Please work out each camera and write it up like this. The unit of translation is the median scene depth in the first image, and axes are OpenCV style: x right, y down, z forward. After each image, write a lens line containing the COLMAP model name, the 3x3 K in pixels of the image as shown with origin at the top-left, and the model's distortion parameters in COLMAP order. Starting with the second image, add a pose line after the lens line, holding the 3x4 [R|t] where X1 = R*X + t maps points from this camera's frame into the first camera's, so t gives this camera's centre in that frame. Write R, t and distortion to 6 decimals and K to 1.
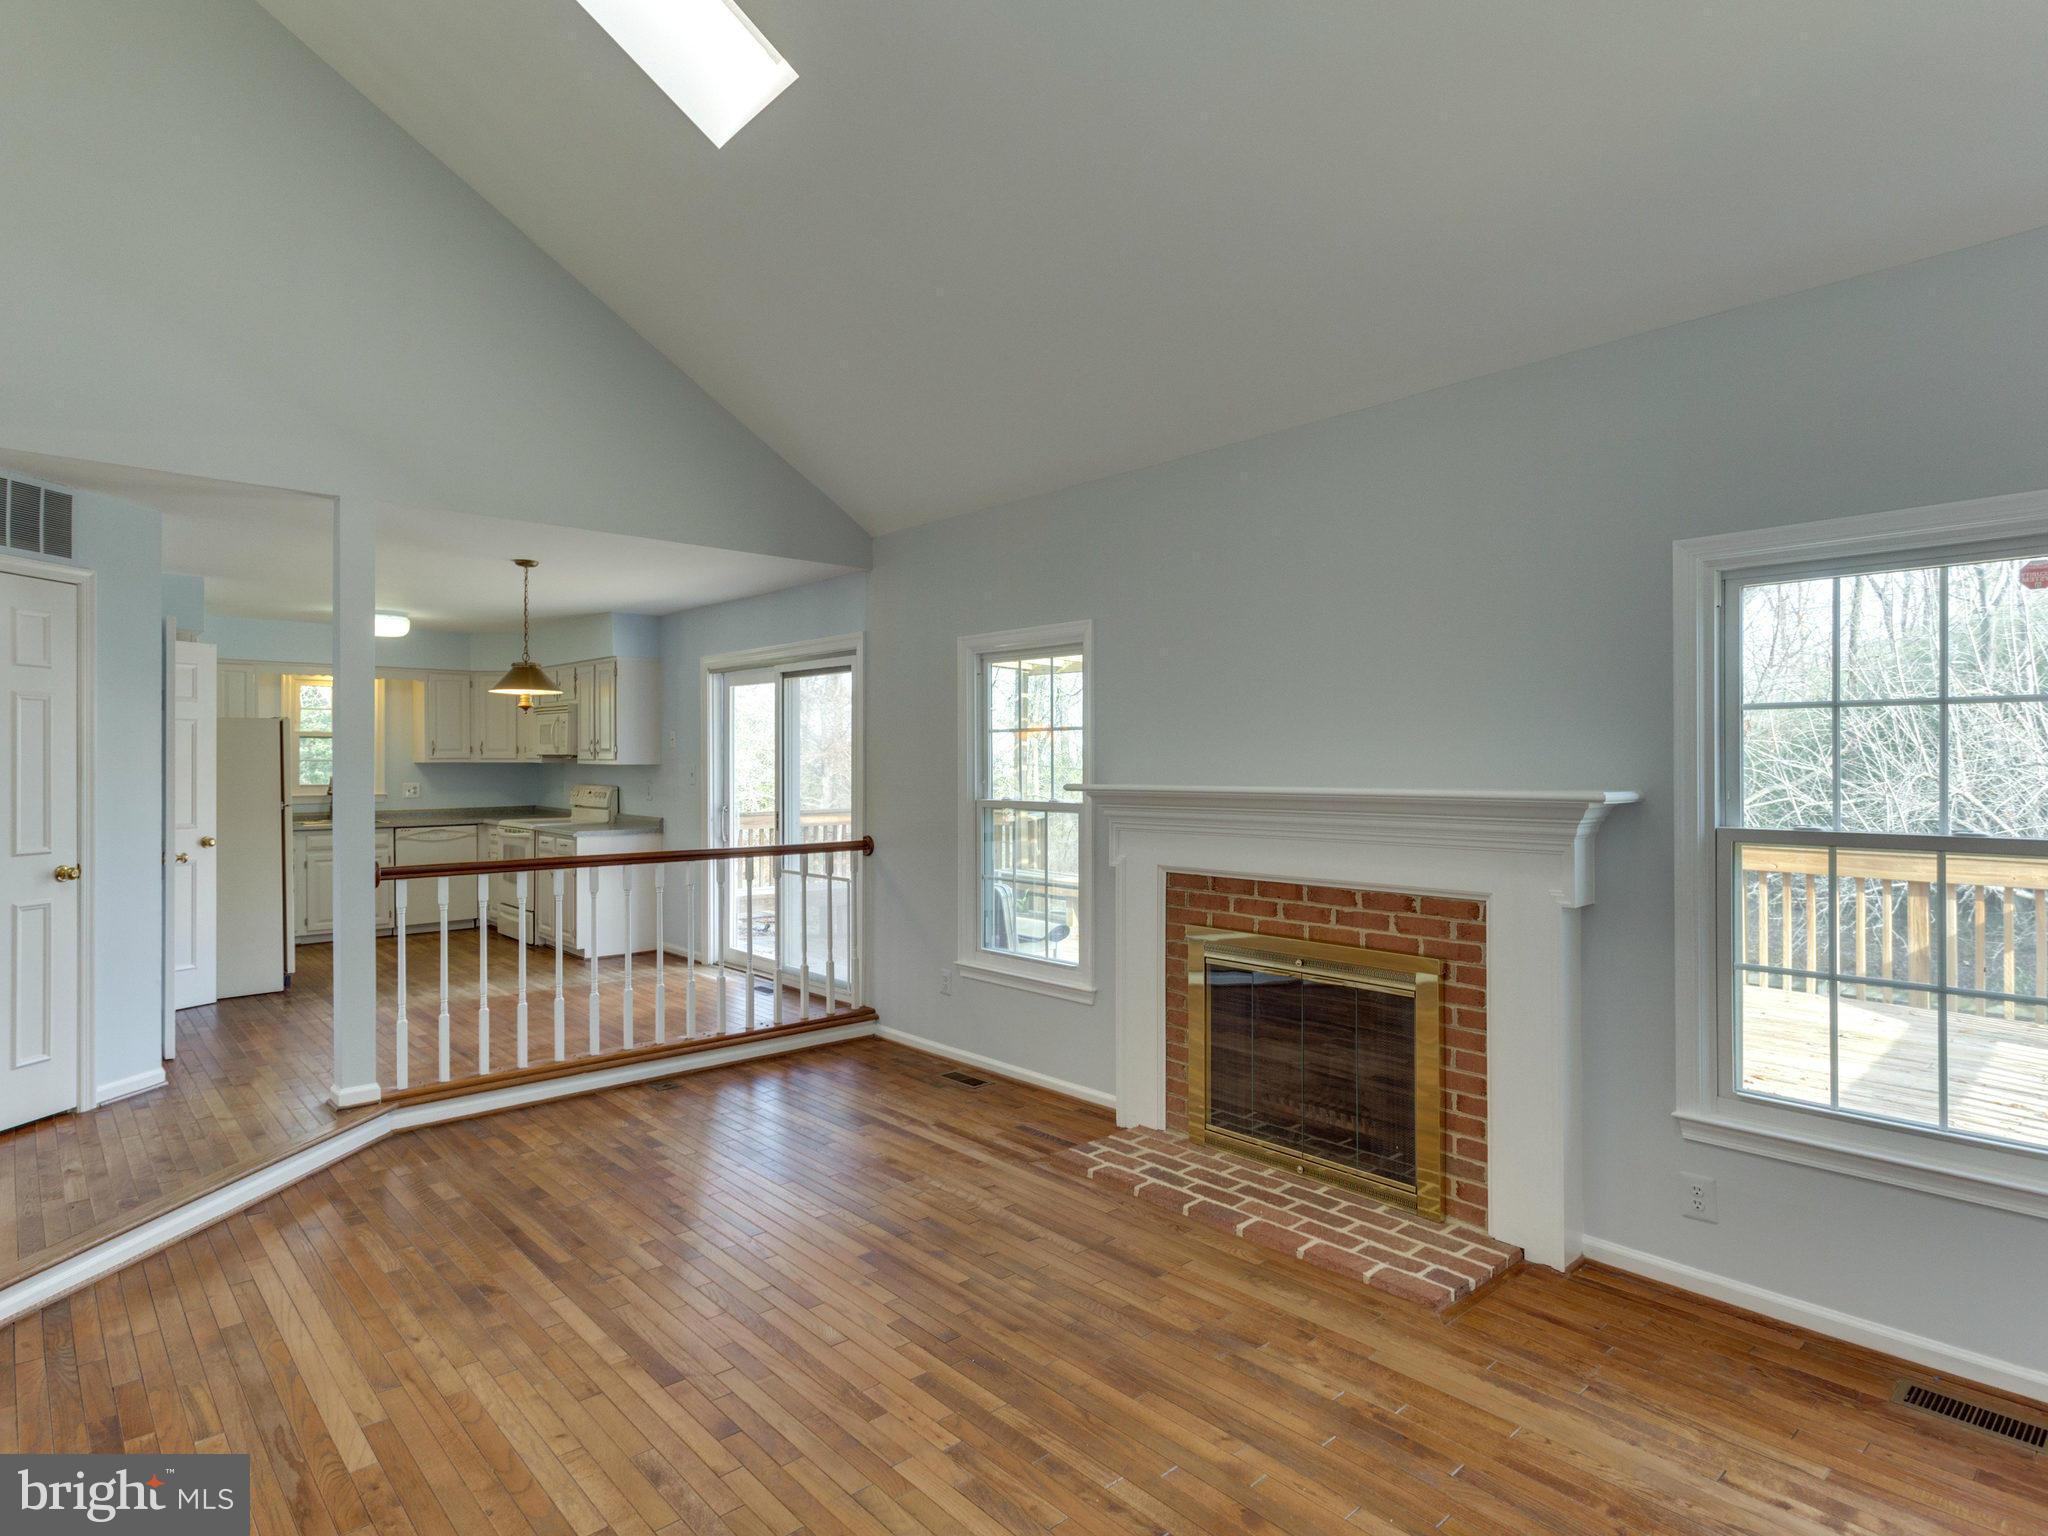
lens RADIAL K [[1118.7, 0, 1022.3], [0, 1118.7, 765.1], [0, 0, 1]] dist [0.014688, -0.002238]
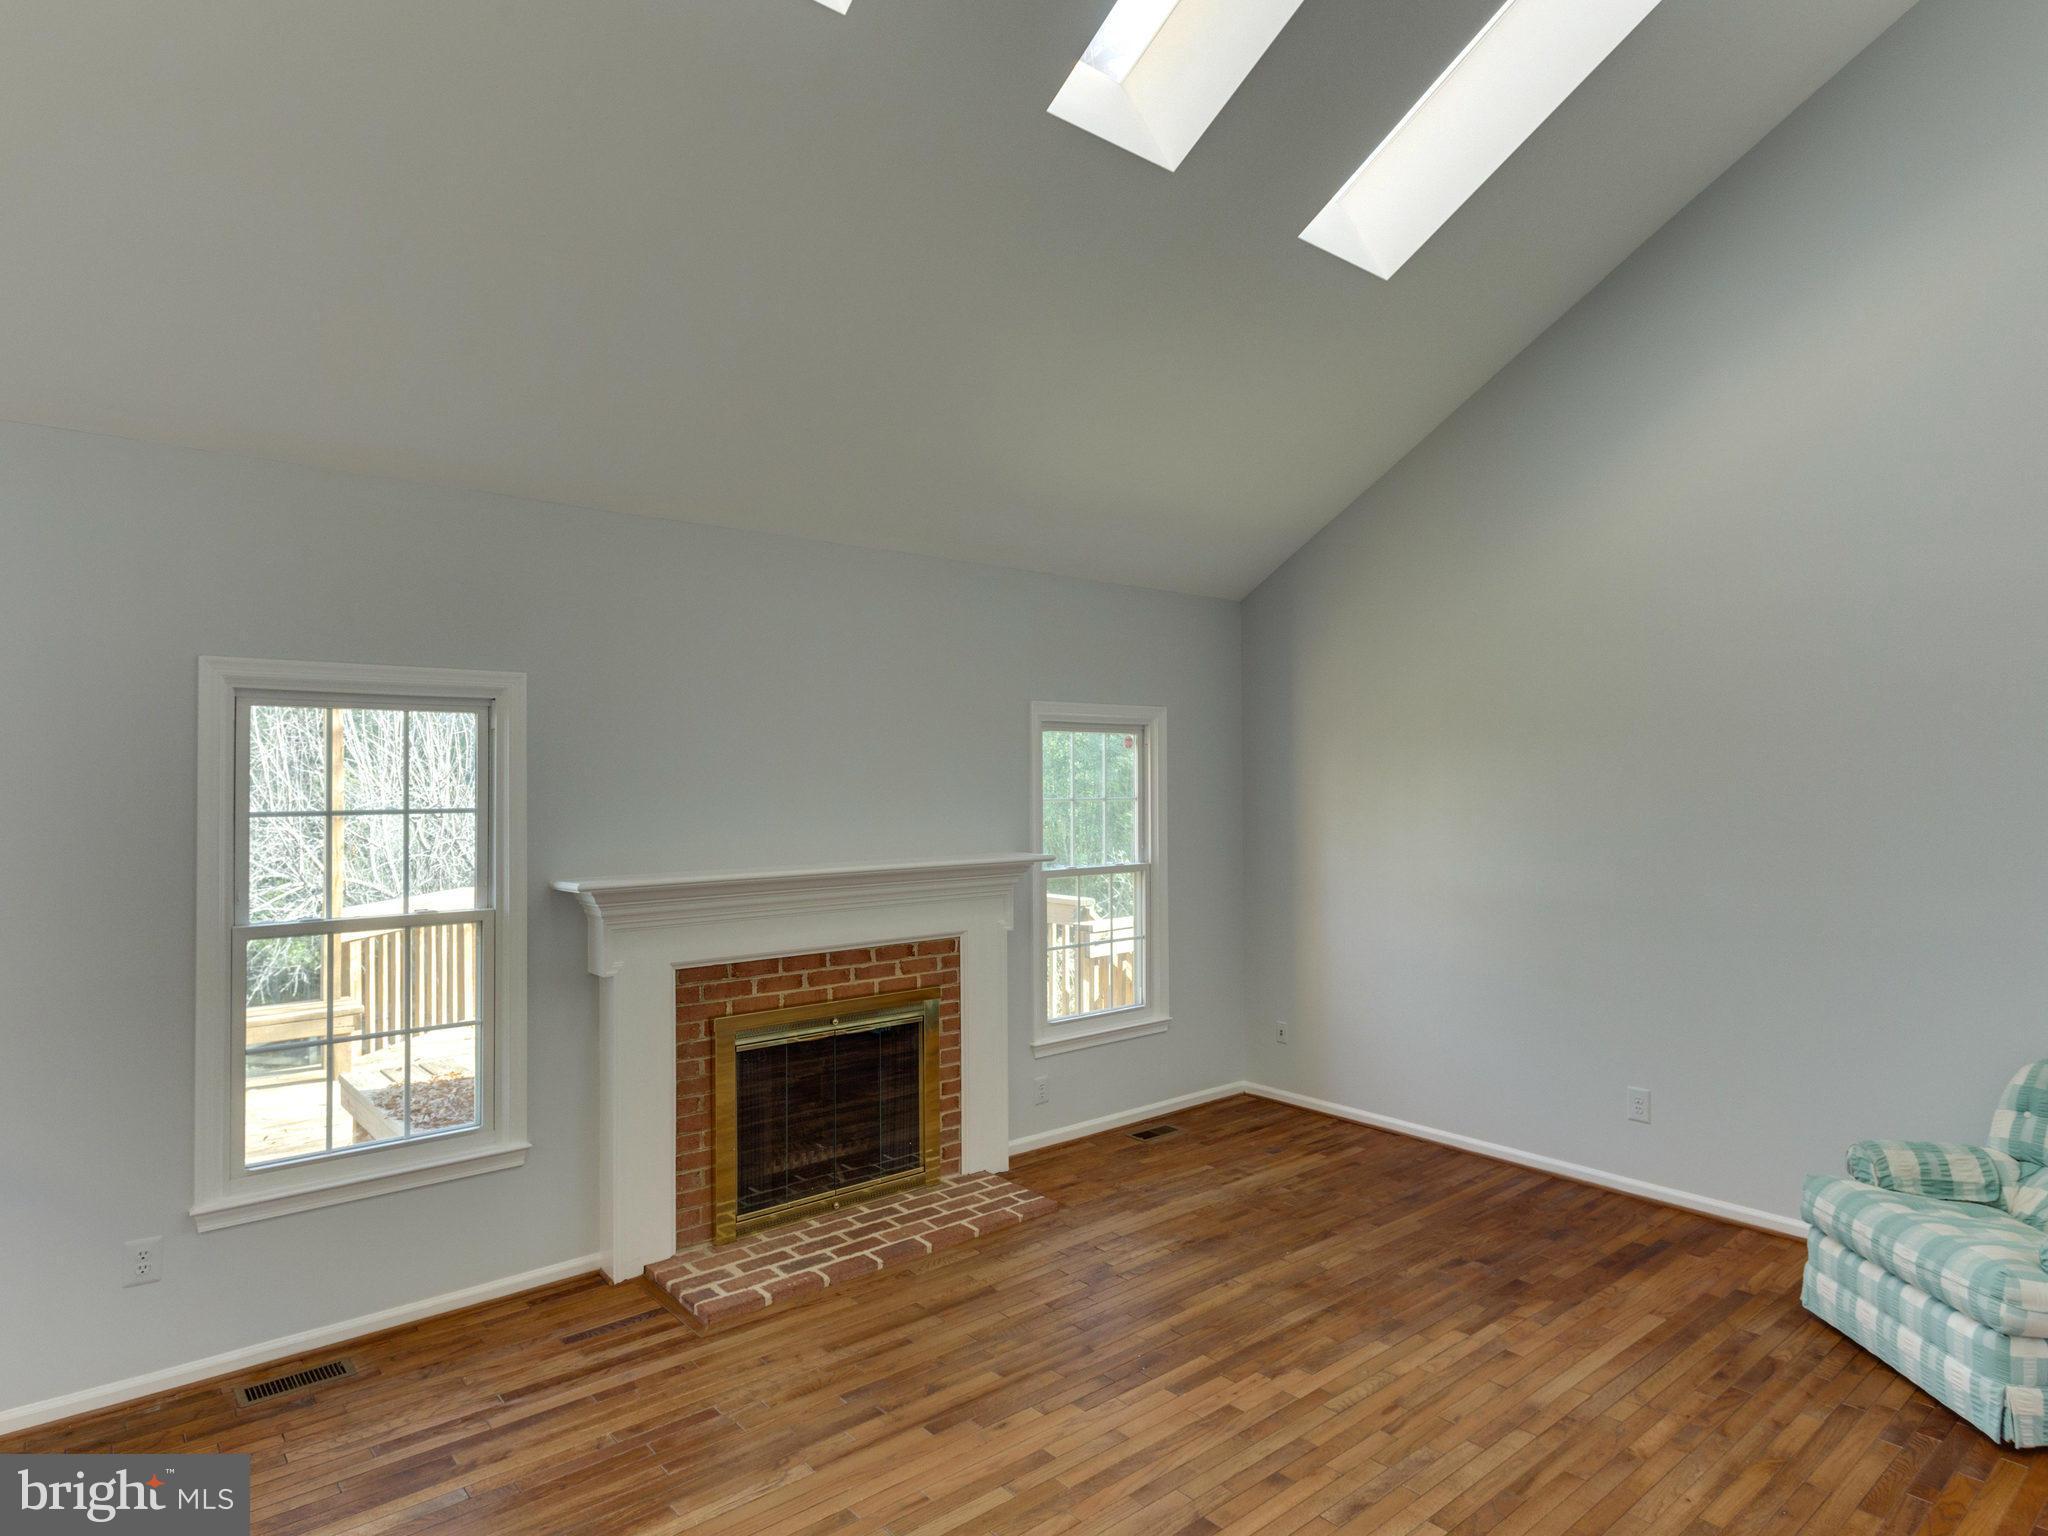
lens RADIAL K [[1150.1, 0, 1007.1], [0, 1150.1, 763.5], [0, 0, 1]] dist [0.012175, -0.008328]
pose [[0.043278, 0.018529, 0.998891, -0.833779], [0.007881, 0.999791, -0.018887, -0.055335], [-0.999032, 0.008689, 0.043123, 0.710559]]
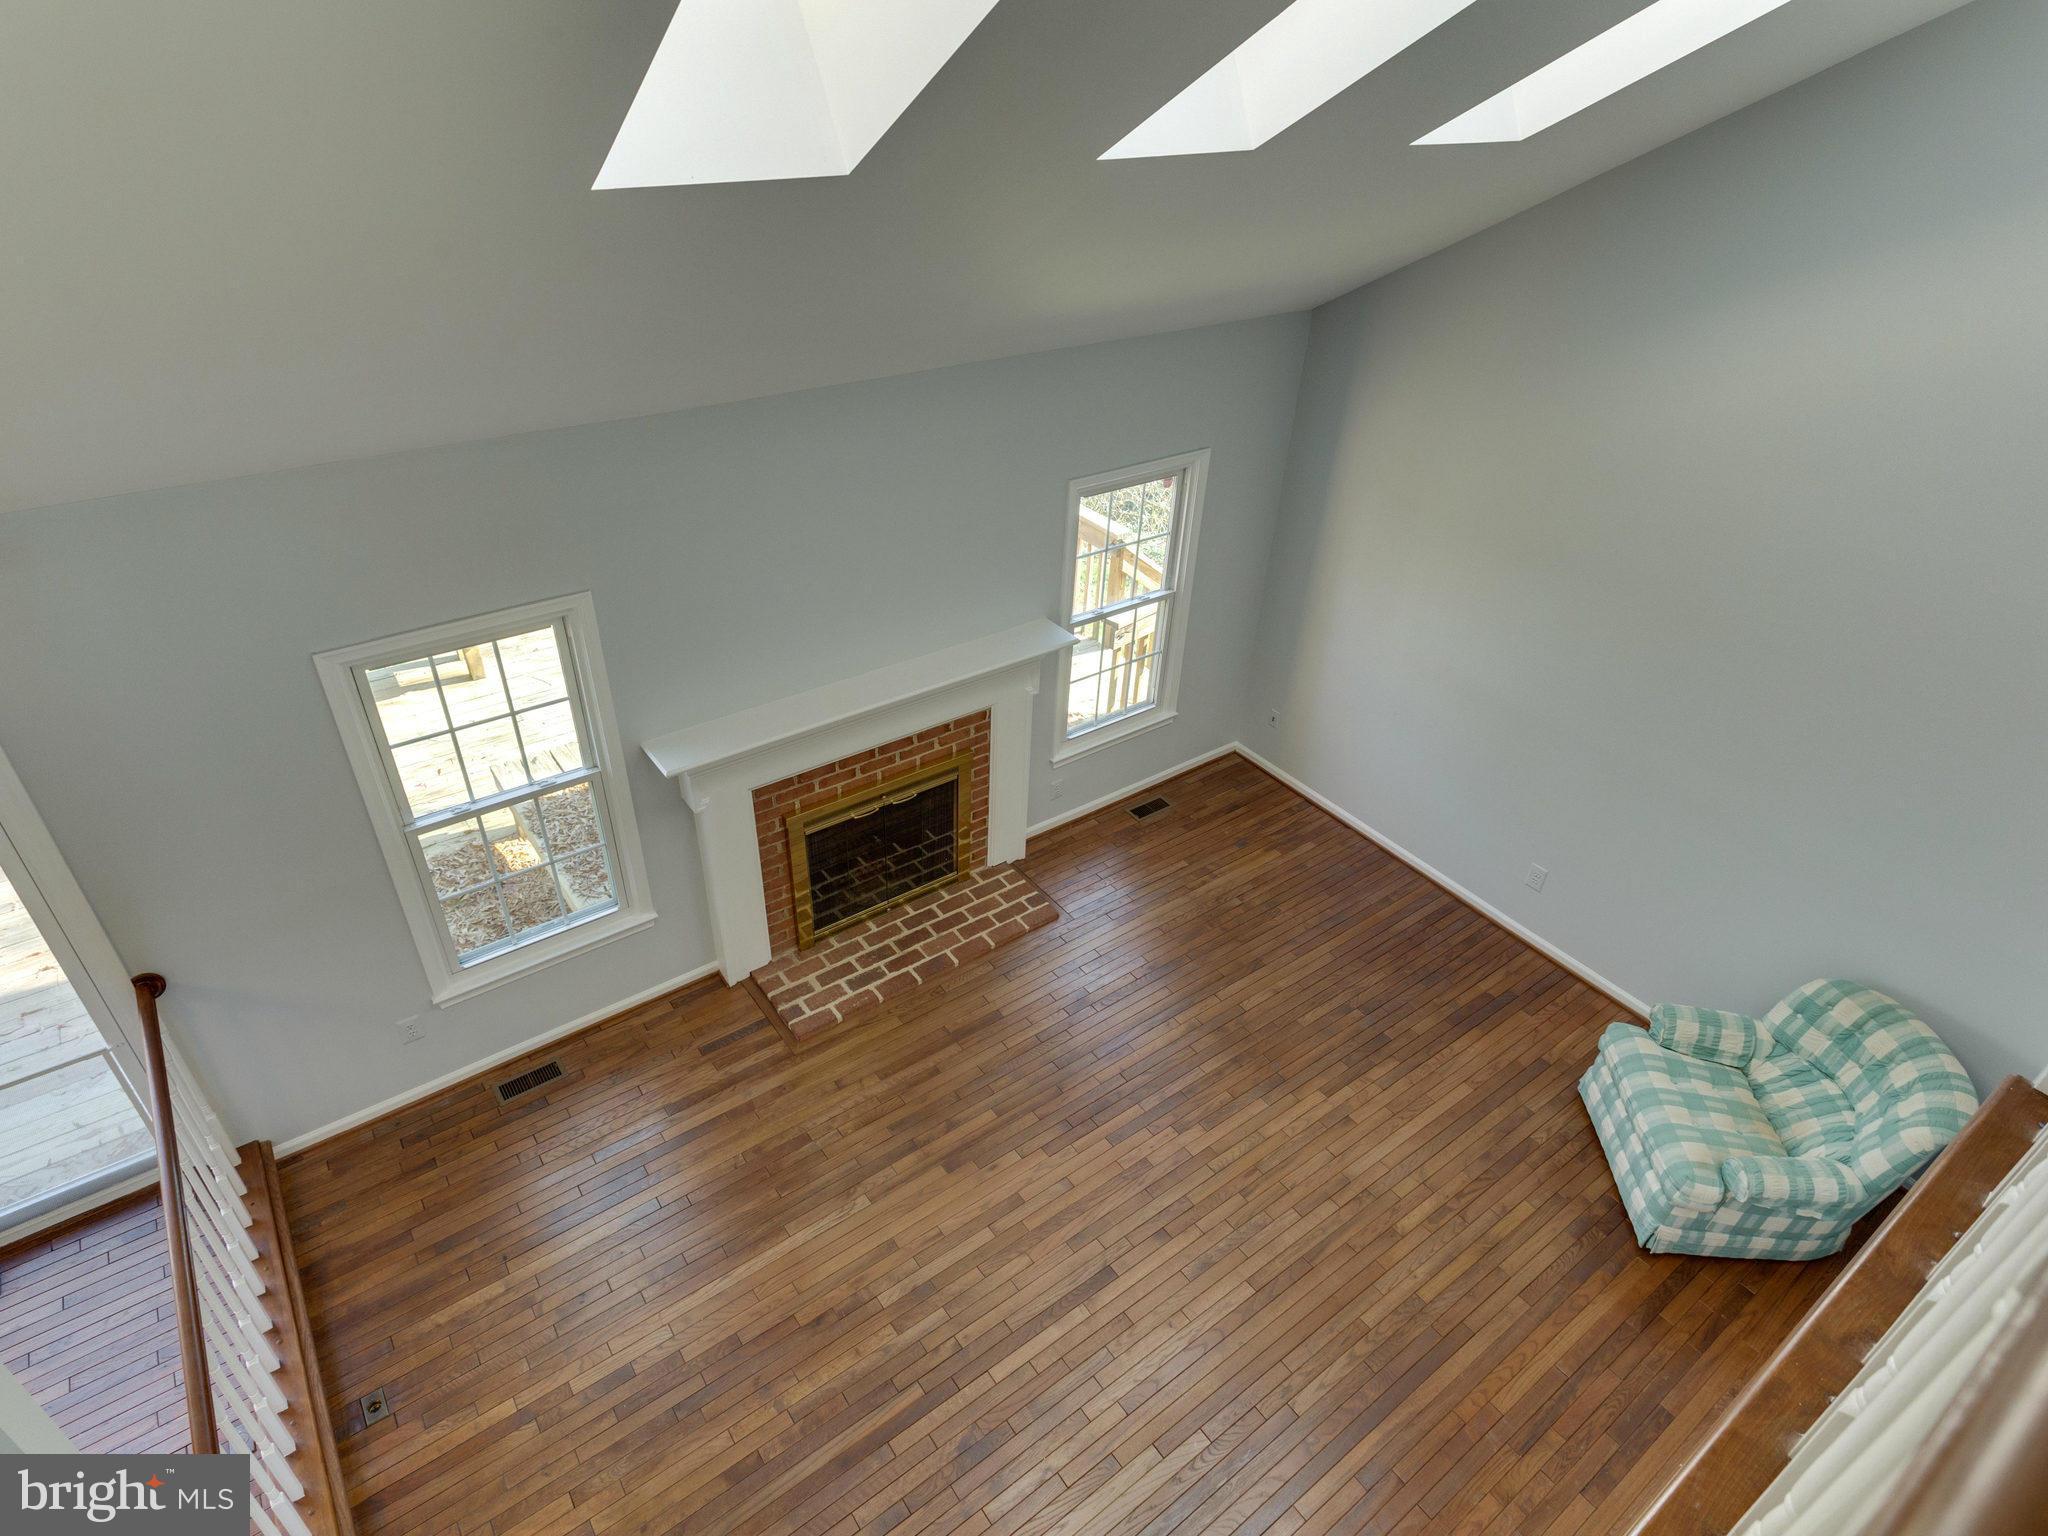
lens RADIAL K [[1118.7, 0, 1011.9], [0, 1118.7, 753.1], [0, 0, 1]] dist [0.014688, -0.002238]
pose [[0.107483, -0.550327, 0.828002, -0.776692], [-0.030758, 0.830588, 0.556038, -0.587202], [-0.993731, -0.085233, 0.072347, 0.686593]]
